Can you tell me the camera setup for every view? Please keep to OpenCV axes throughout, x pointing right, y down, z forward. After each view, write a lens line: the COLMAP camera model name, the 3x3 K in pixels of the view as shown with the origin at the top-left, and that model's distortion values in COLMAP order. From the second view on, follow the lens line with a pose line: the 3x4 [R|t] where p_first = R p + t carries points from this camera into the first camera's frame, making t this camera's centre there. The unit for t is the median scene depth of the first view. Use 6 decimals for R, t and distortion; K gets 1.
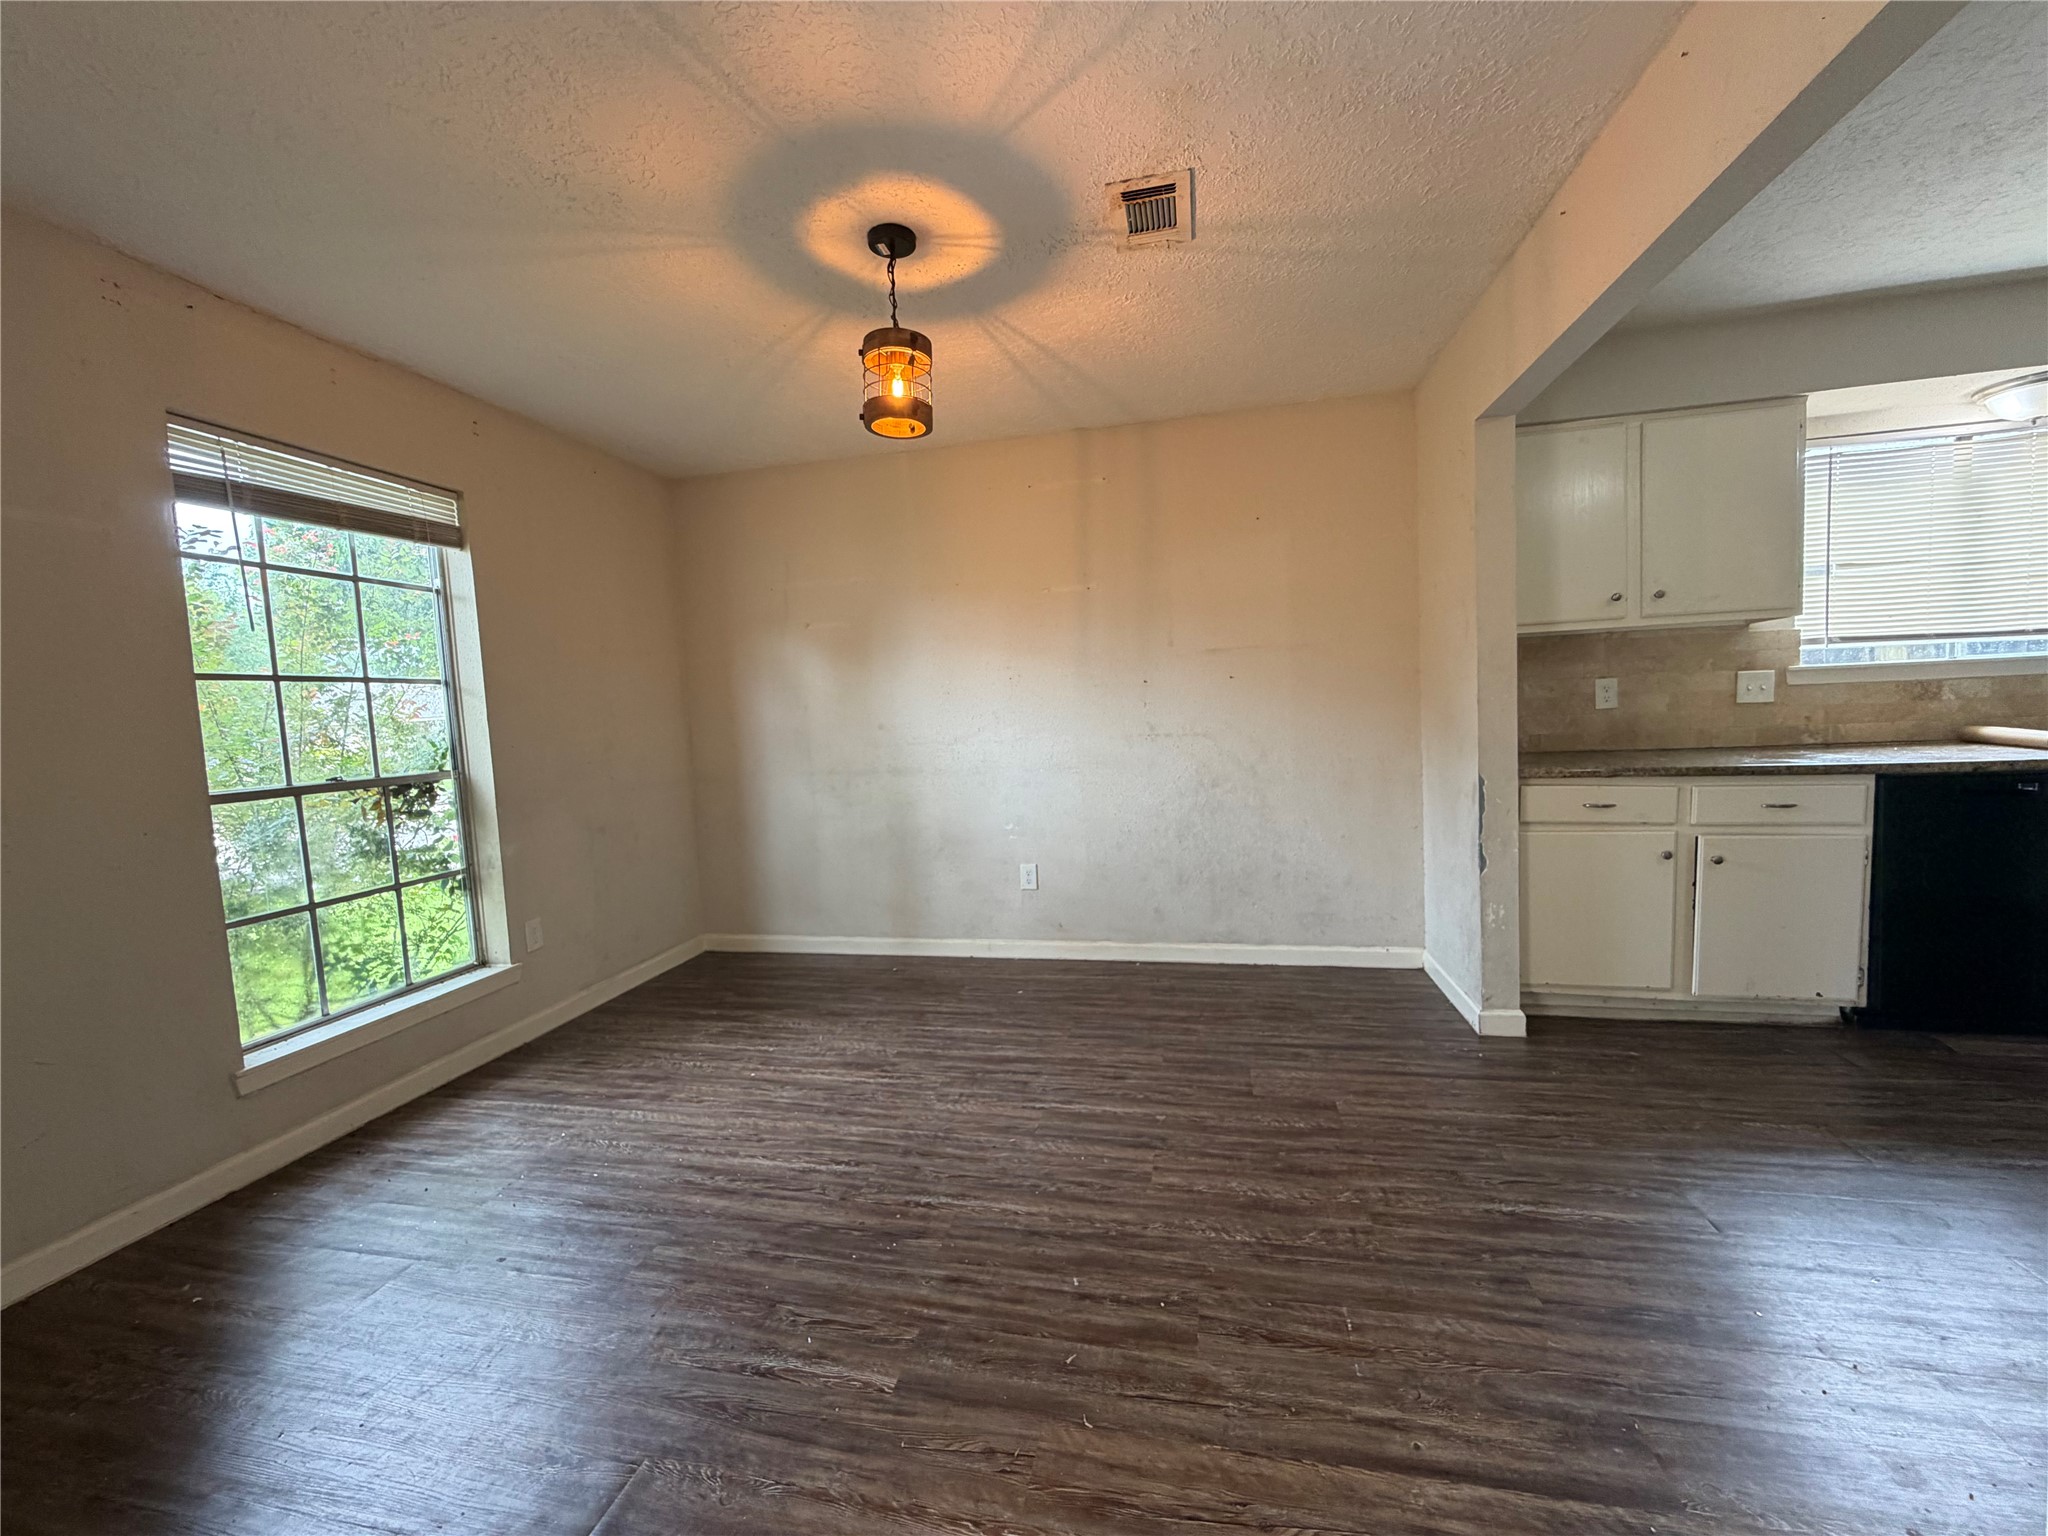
lens RADIAL K [[822.0, 0, 1014.3], [0, 822.0, 766.4], [0, 0, 1]] dist [0.006108, -0.001617]
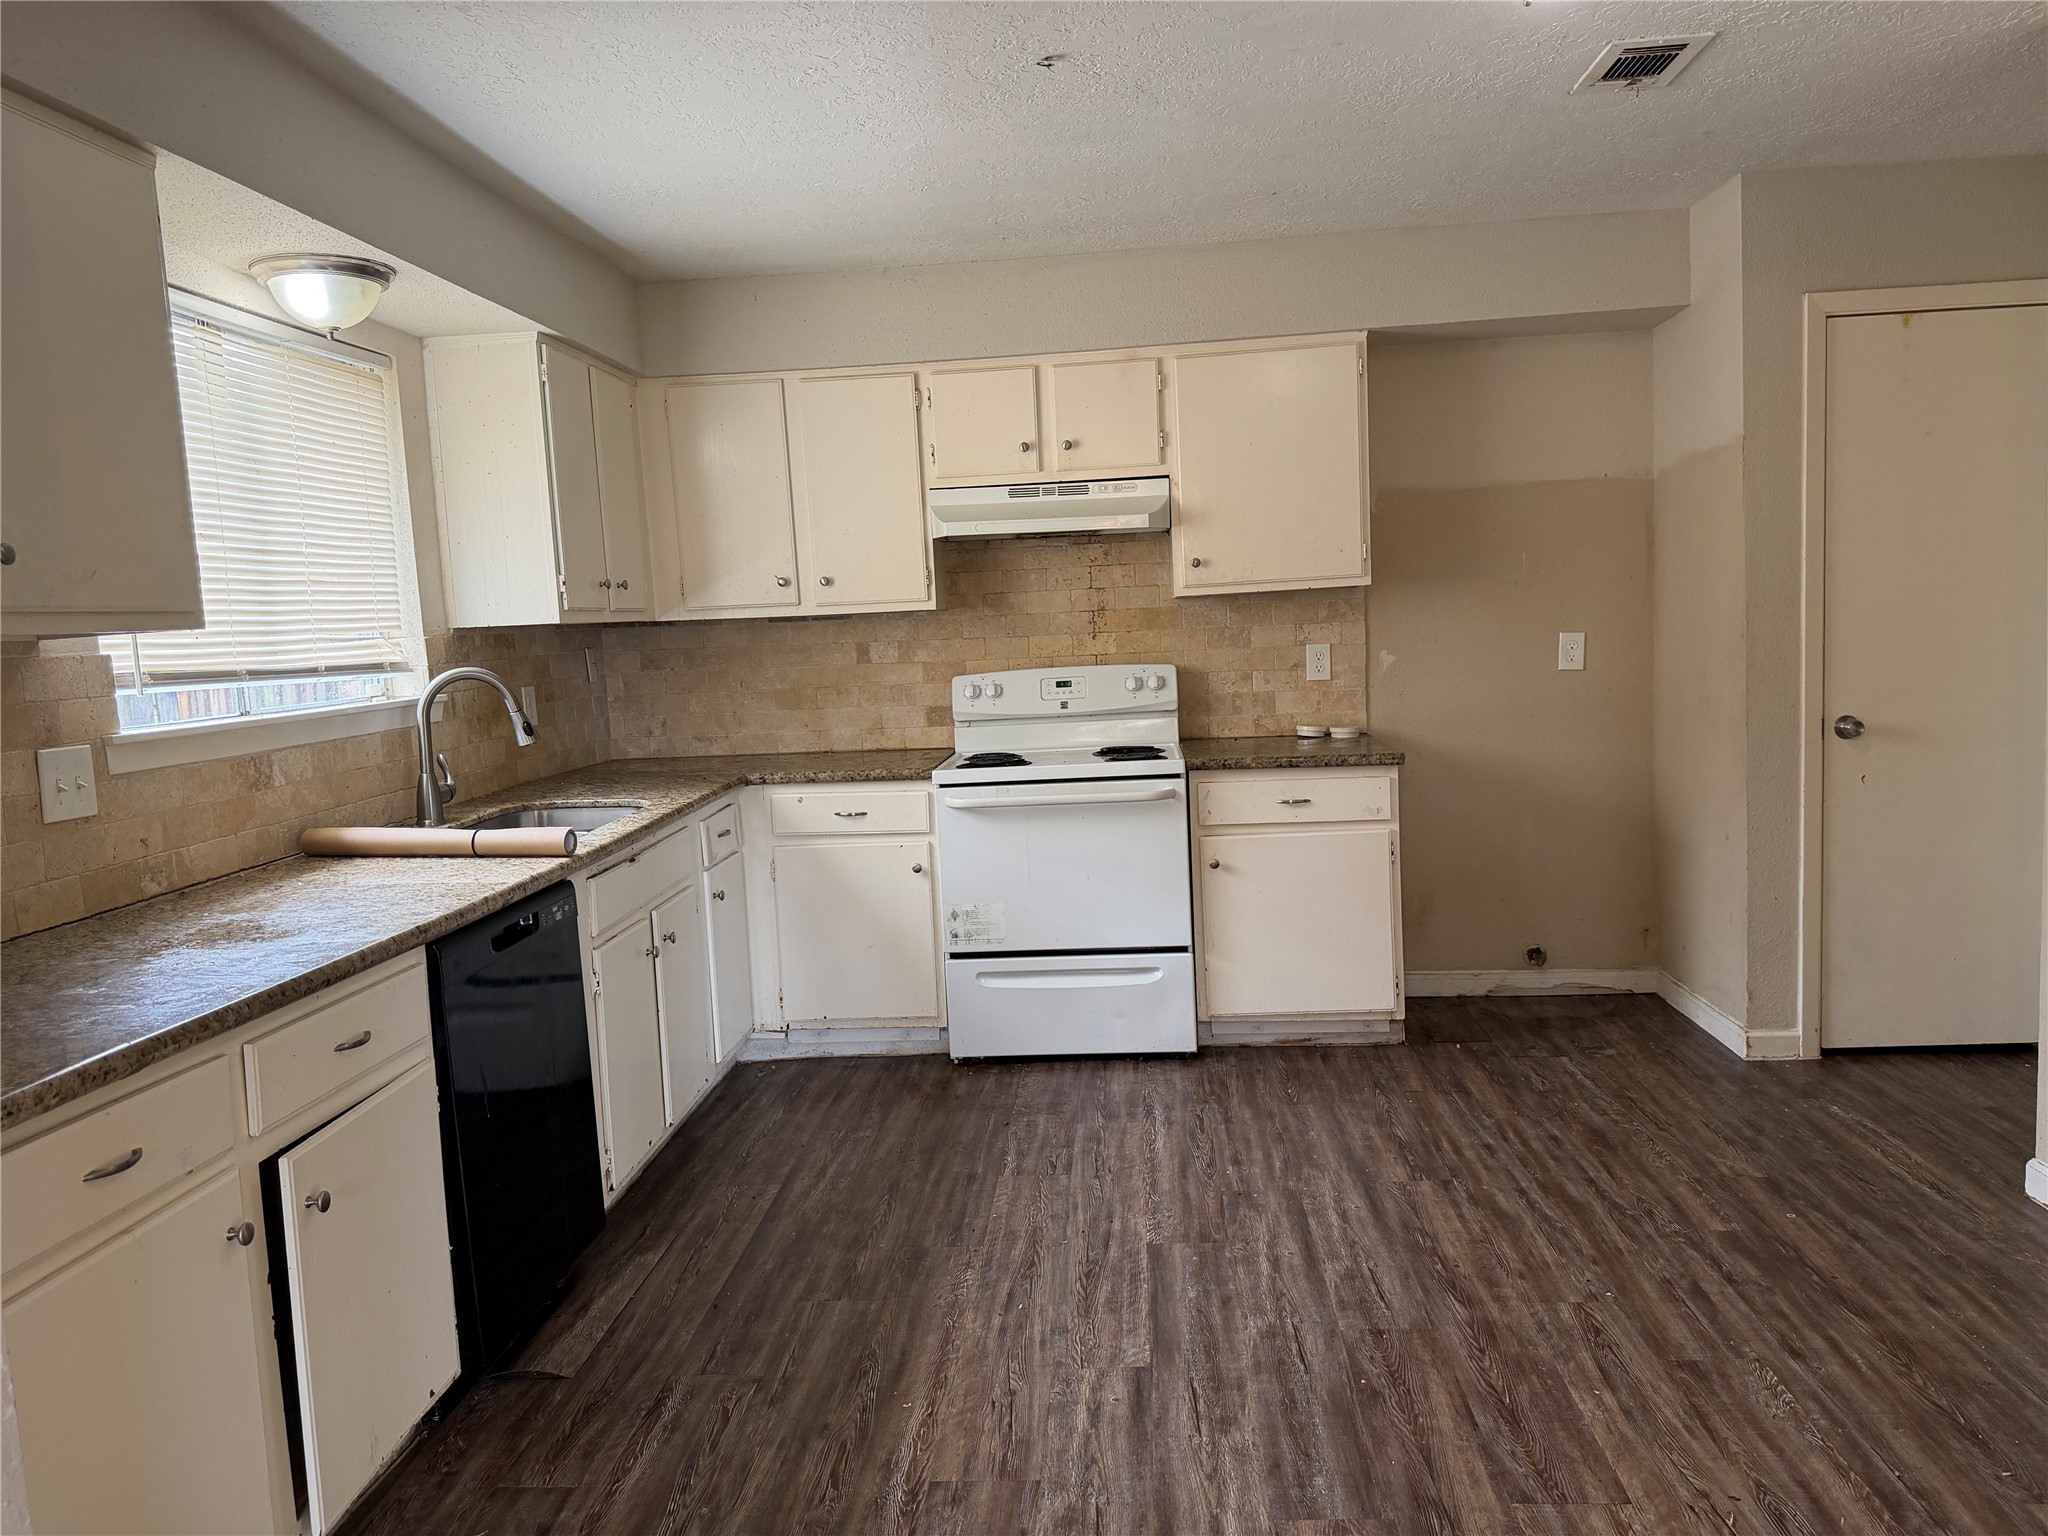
lens RADIAL K [[1447.5, 0, 1029.2], [0, 1447.5, 767.1], [0, 0, 1]] dist [0.068379, -0.081290]
pose [[-0.141361, -0.050697, 0.988659, 0.068222], [0.119645, 0.990492, 0.067898, -0.111236], [-0.982701, 0.127887, -0.133951, 0.692950]]
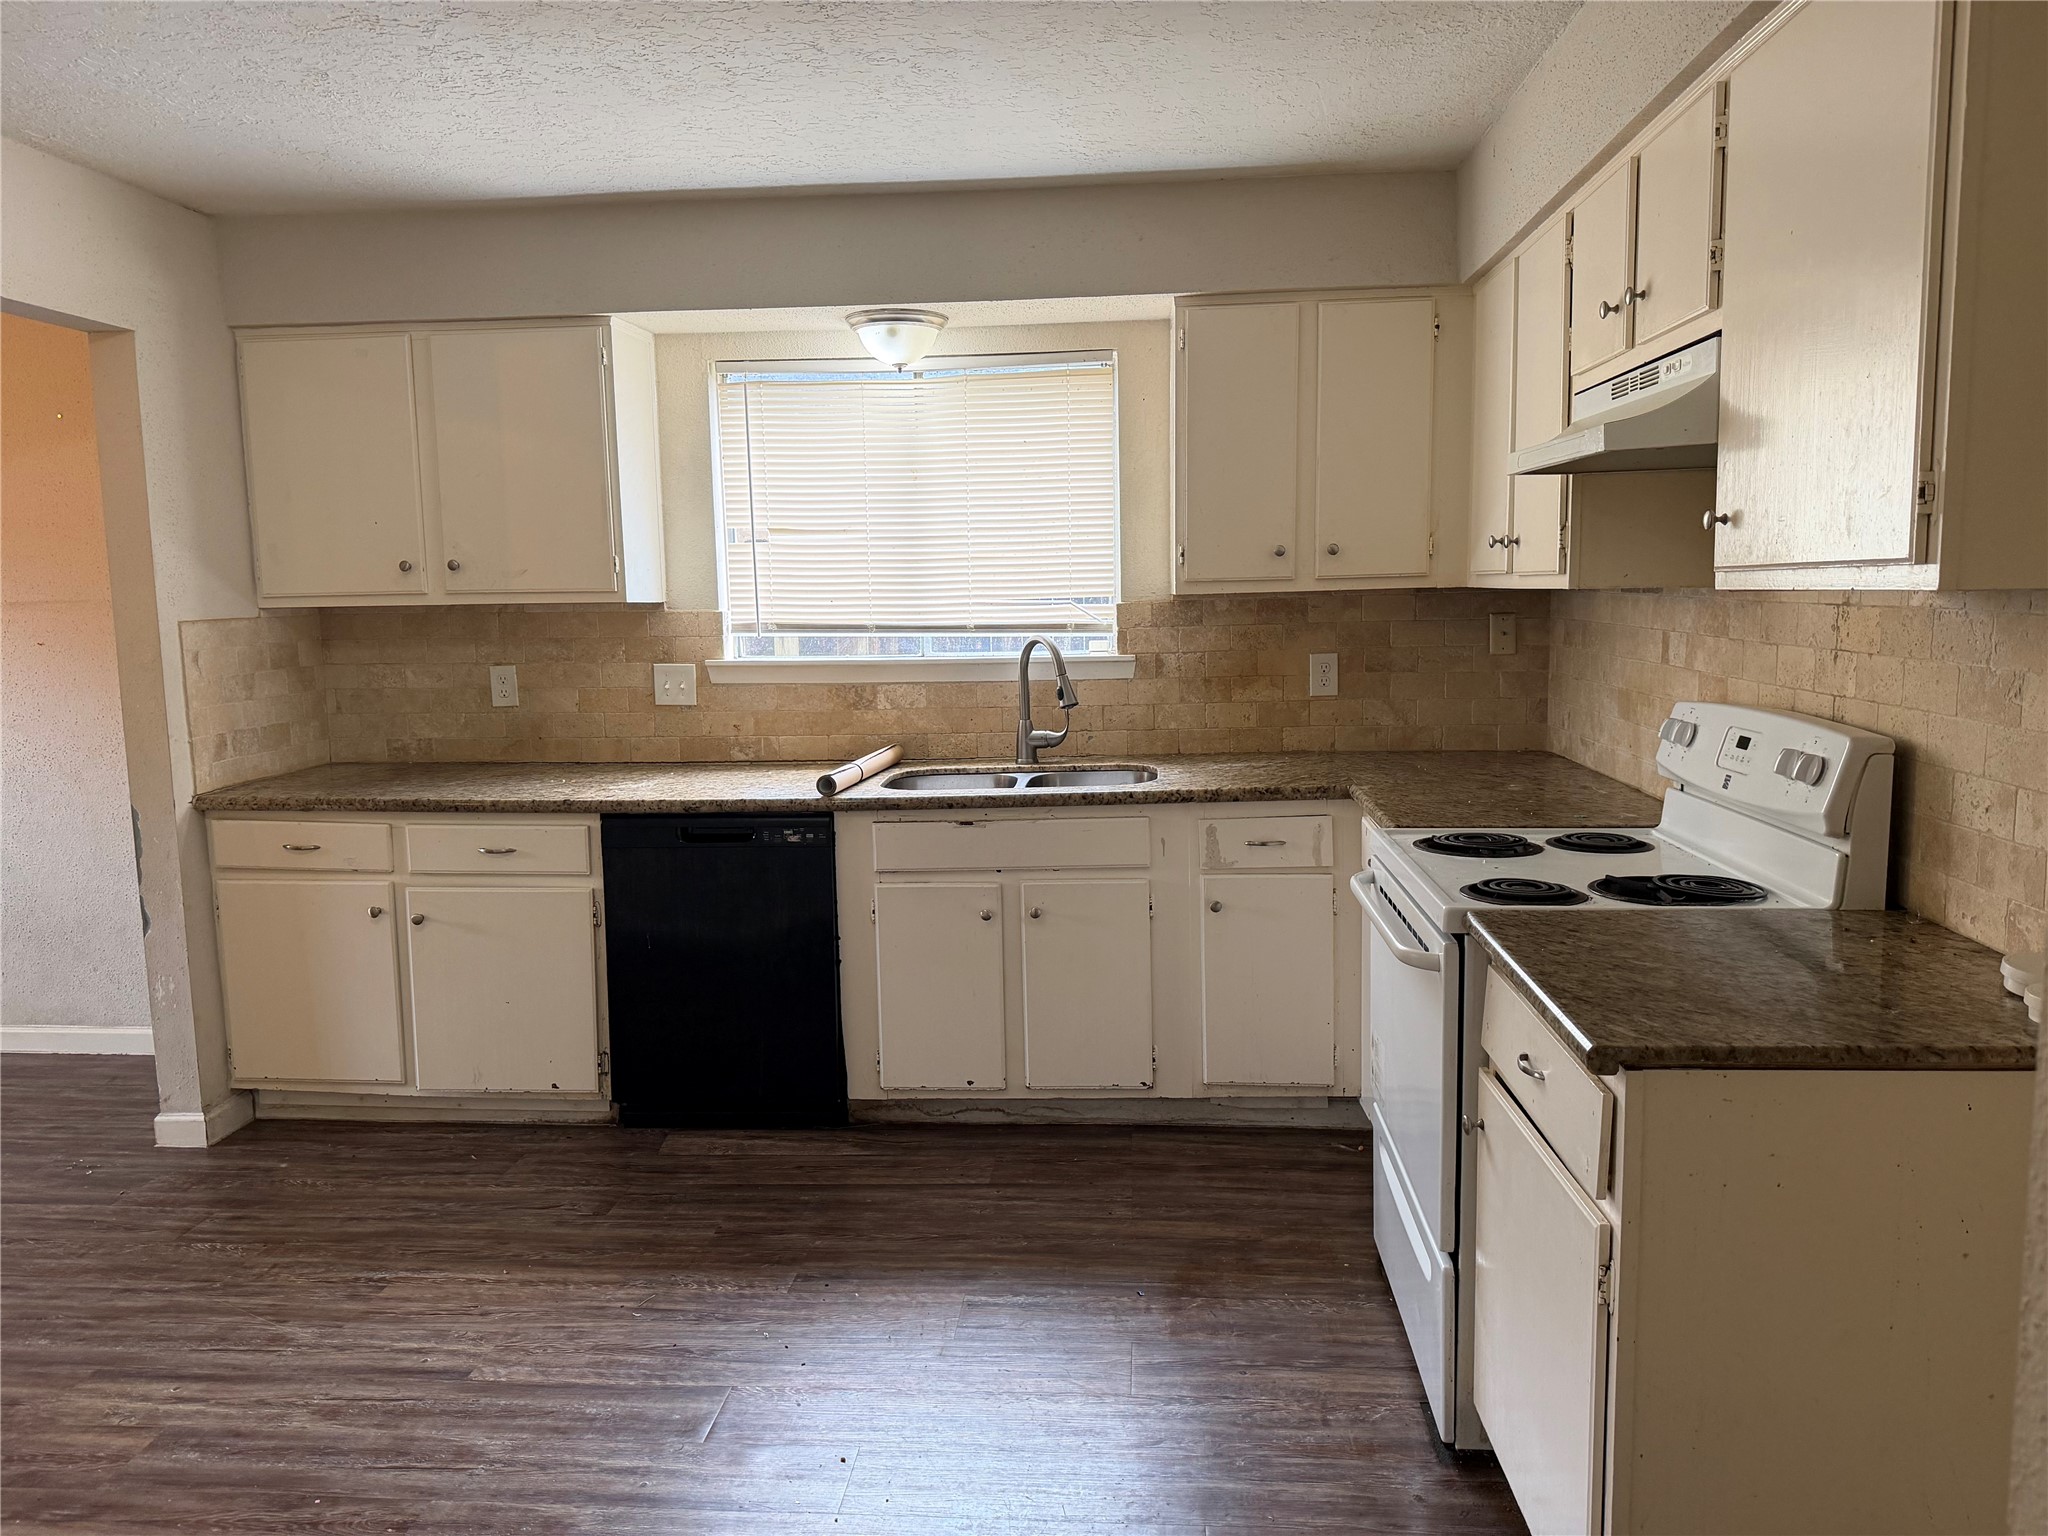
lens RADIAL K [[1447.5, 0, 1026.3], [0, 1447.5, 768.0], [0, 0, 1]] dist [0.068379, -0.081290]
pose [[0.991030, 0.013183, 0.132988, 1.195828], [-0.020333, 0.998411, 0.052549, -0.110805], [-0.132084, -0.054782, 0.989724, -0.429638]]
